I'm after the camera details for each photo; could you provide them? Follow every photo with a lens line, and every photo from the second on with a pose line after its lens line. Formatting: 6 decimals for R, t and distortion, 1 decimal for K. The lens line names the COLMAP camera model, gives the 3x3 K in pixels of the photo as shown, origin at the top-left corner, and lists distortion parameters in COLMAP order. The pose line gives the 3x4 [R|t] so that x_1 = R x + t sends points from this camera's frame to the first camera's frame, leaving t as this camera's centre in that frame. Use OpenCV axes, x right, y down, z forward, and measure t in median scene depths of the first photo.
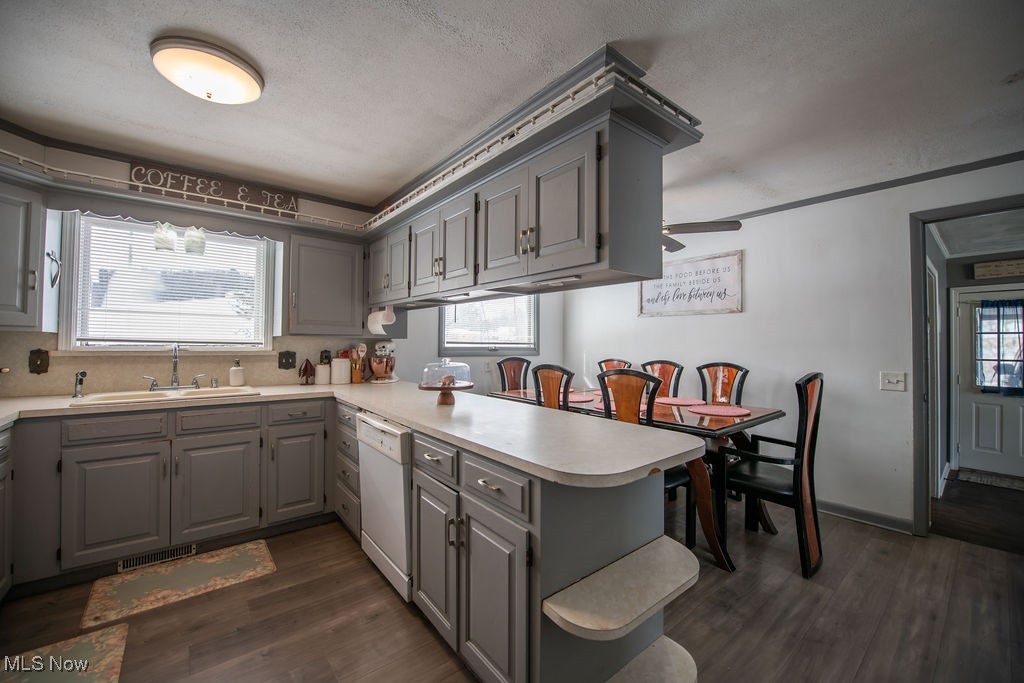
lens RADIAL K [[405.6, 0, 516.0], [0, 405.6, 335.5], [0, 0, 1]] dist [-0.018186, -0.001614]
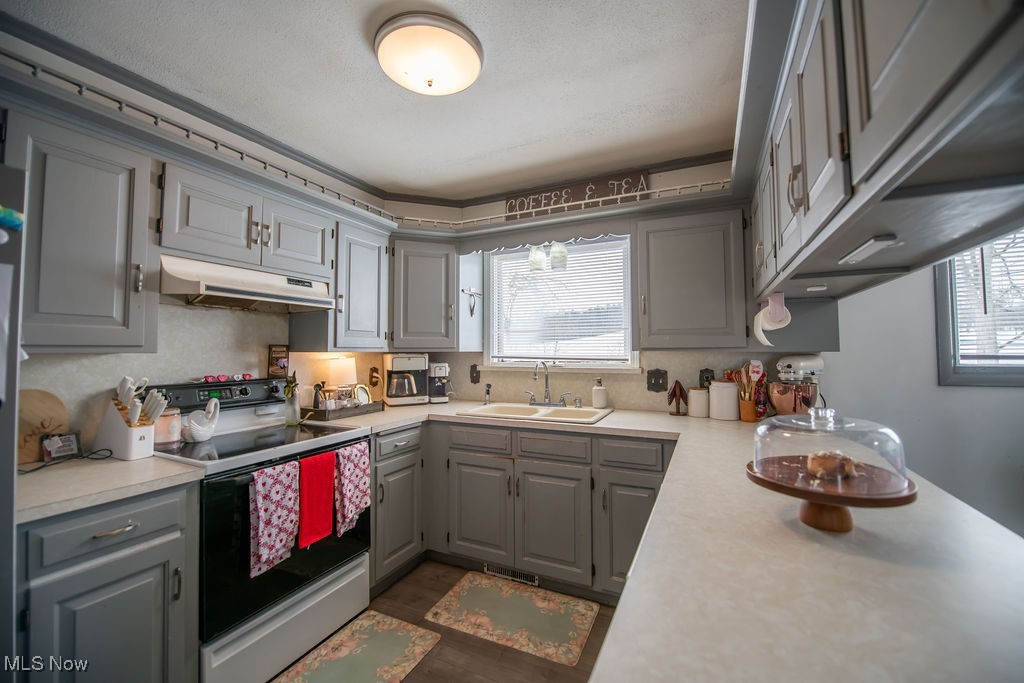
lens RADIAL K [[405.6, 0, 514.4], [0, 405.6, 335.3], [0, 0, 1]] dist [-0.018186, -0.001614]
pose [[0.422591, -0.045801, -0.905162, 0.052495], [0.025167, 0.998930, -0.038795, -0.005788], [0.905971, -0.006386, 0.423292, 0.495914]]
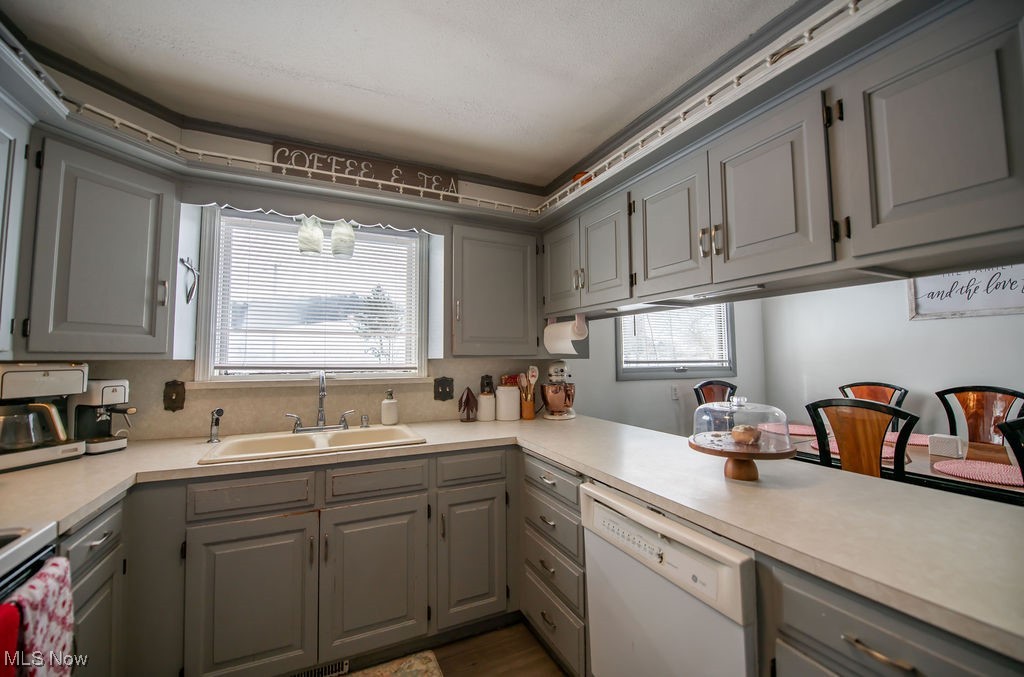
lens RADIAL K [[412.1, 0, 514.7], [0, 412.1, 331.8], [0, 0, 1]] dist [-0.015955, -0.002075]
pose [[0.971283, -0.028569, -0.236204, -0.298173], [0.018200, 0.998777, -0.045964, -0.012640], [0.237229, 0.040345, 0.970616, 0.313422]]
